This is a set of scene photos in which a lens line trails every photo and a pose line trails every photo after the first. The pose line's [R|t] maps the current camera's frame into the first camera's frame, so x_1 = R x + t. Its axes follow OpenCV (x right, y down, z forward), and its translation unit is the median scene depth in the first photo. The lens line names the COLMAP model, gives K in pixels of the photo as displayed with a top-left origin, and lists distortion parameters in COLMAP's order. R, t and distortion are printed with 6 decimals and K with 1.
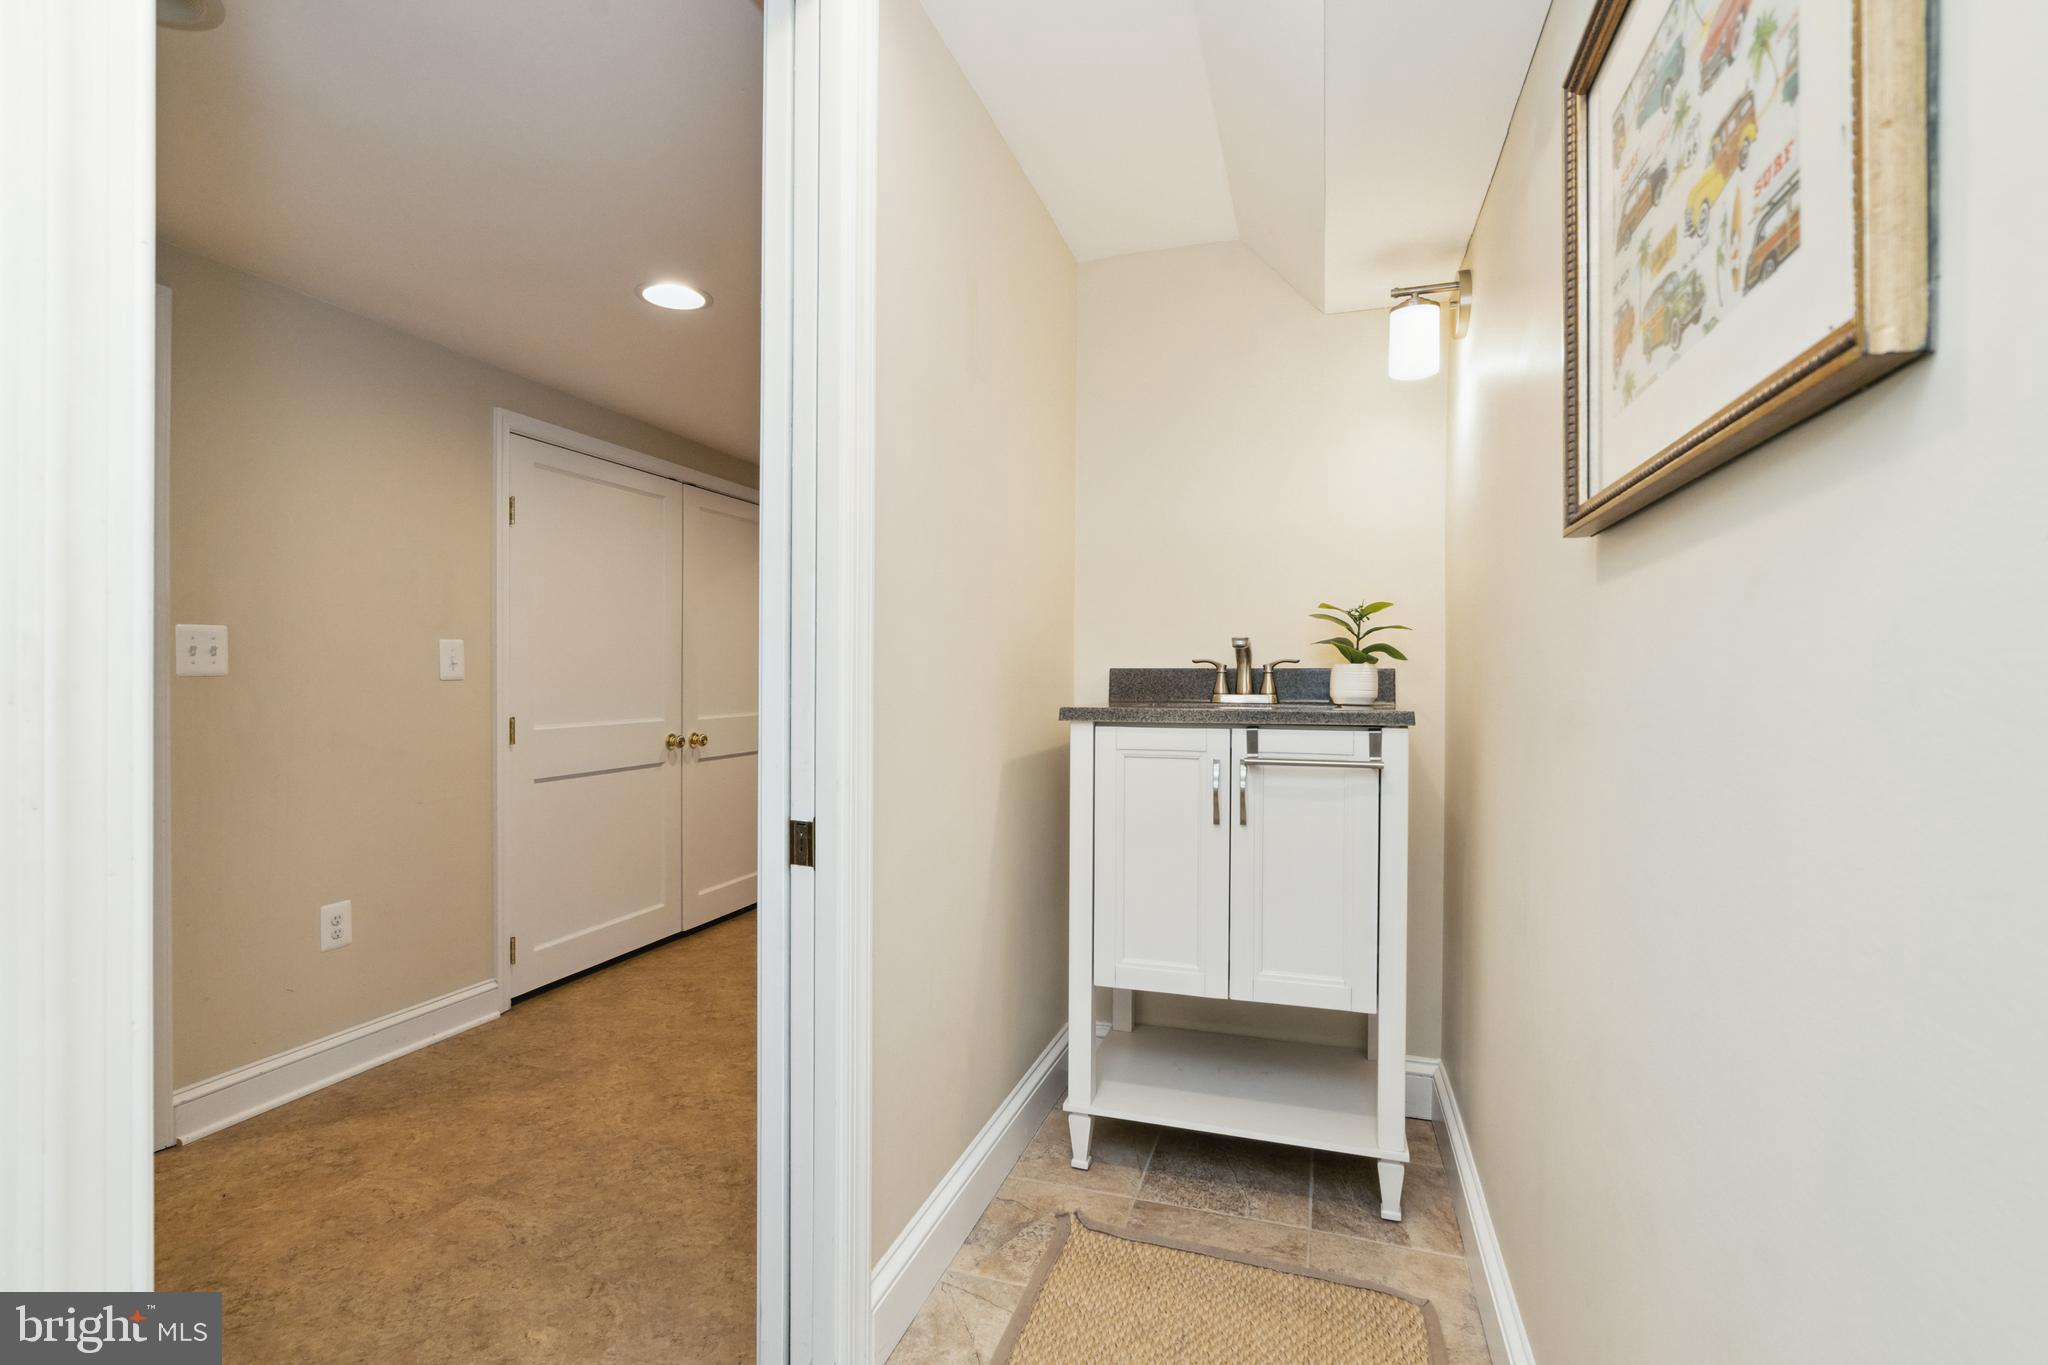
lens RADIAL K [[972.6, 0, 1008.8], [0, 972.6, 677.0], [0, 0, 1]] dist [0.000148, -0.000273]
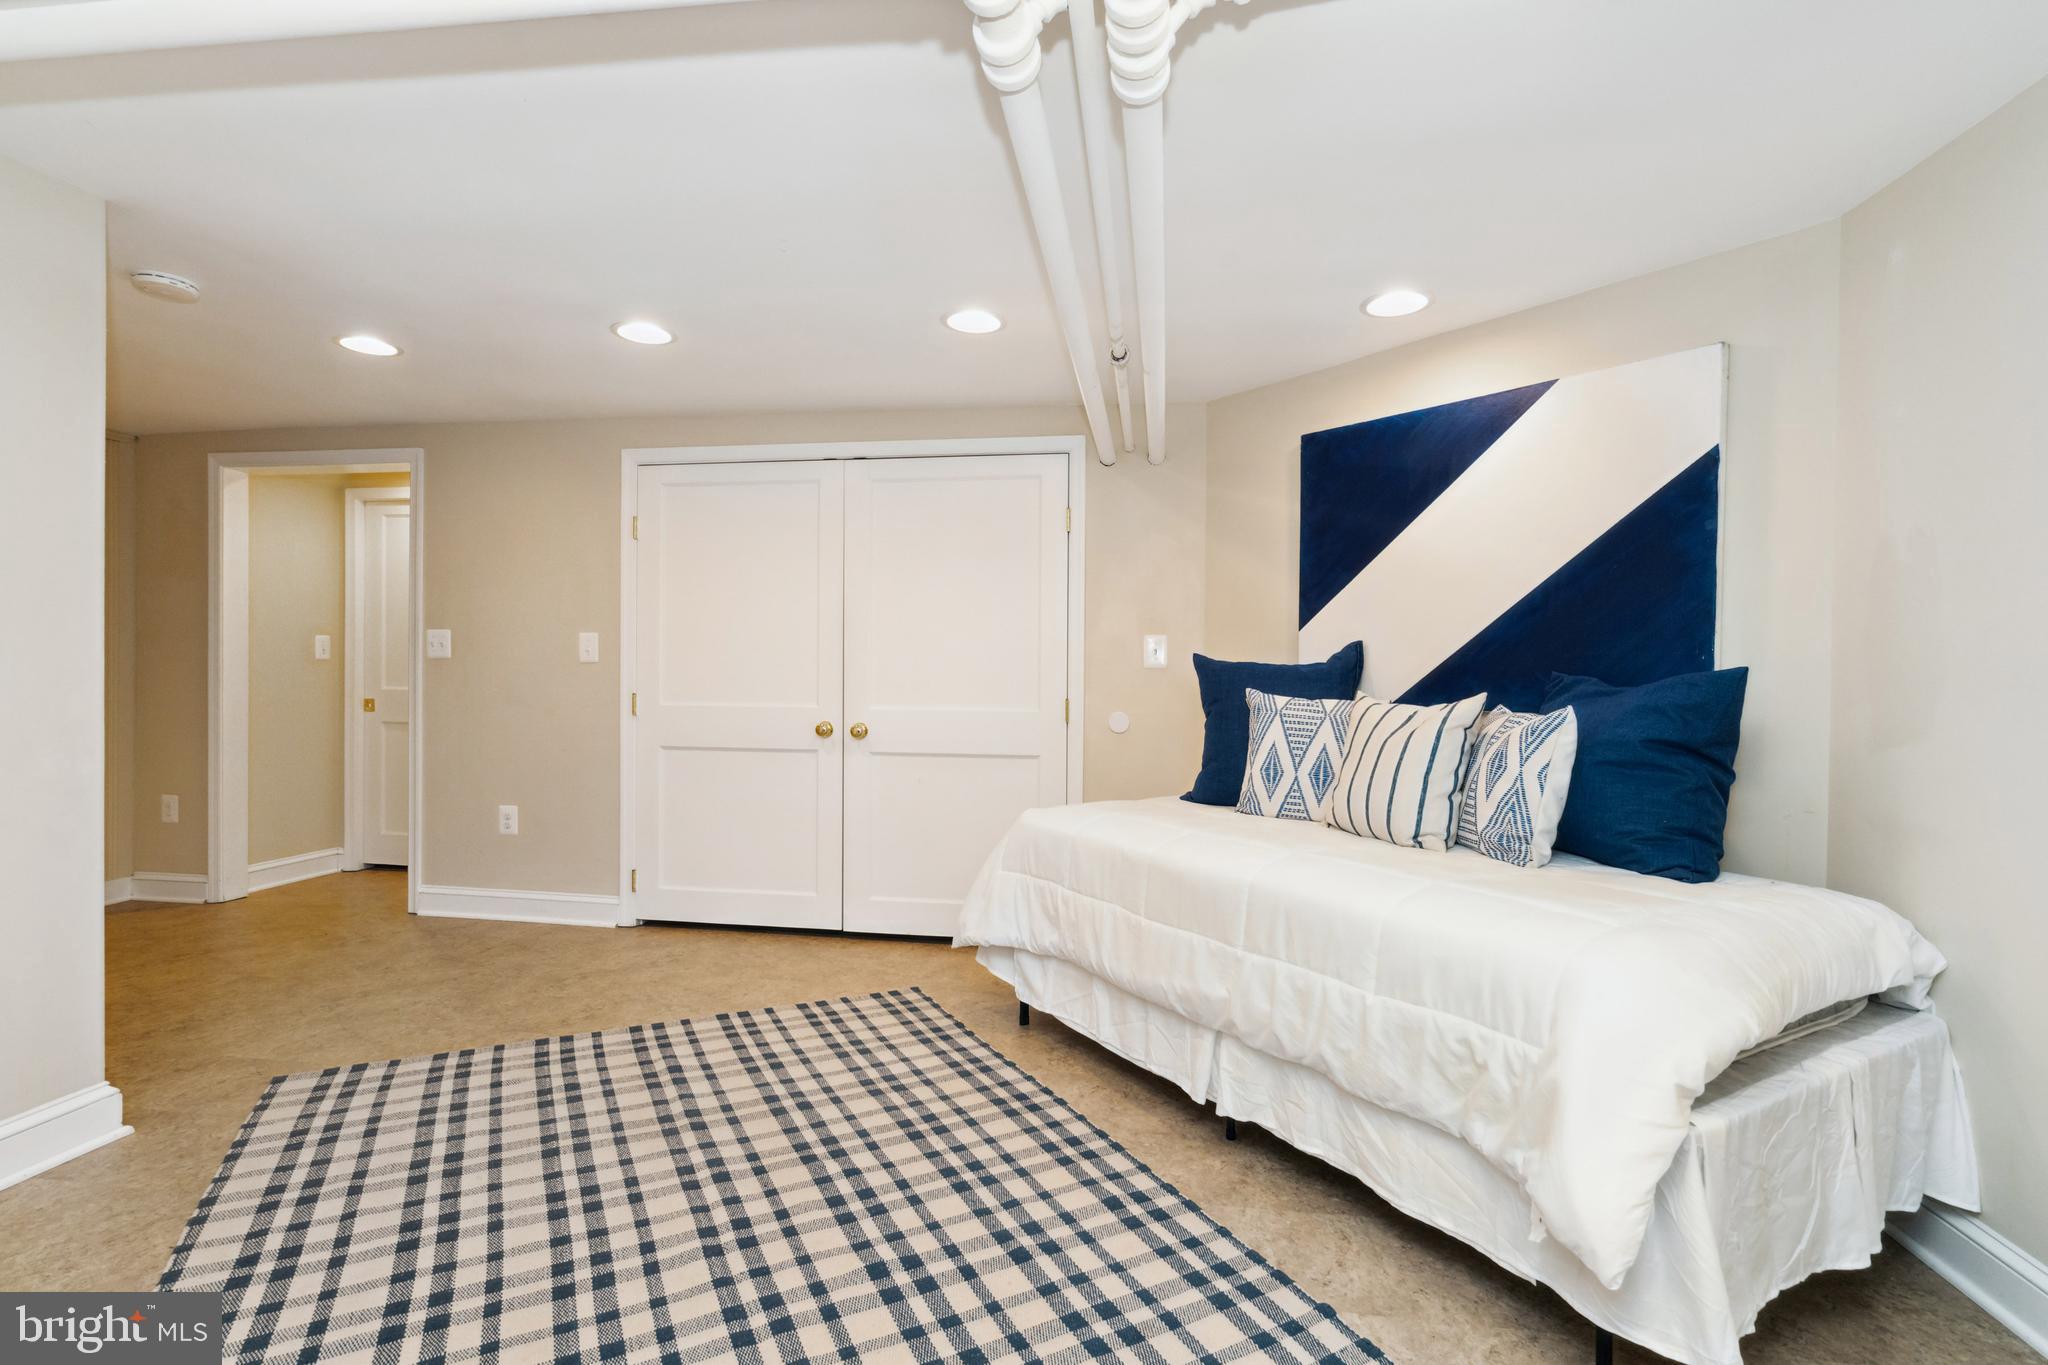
lens RADIAL K [[972.6, 0, 1006.6], [0, 972.6, 667.4], [0, 0, 1]] dist [0.000148, -0.000273]
pose [[0.148641, 0.002388, -0.988888, 0.810562], [-0.009258, 0.999957, 0.001023, 0.002108], [0.988848, 0.009003, 0.148657, 1.307961]]
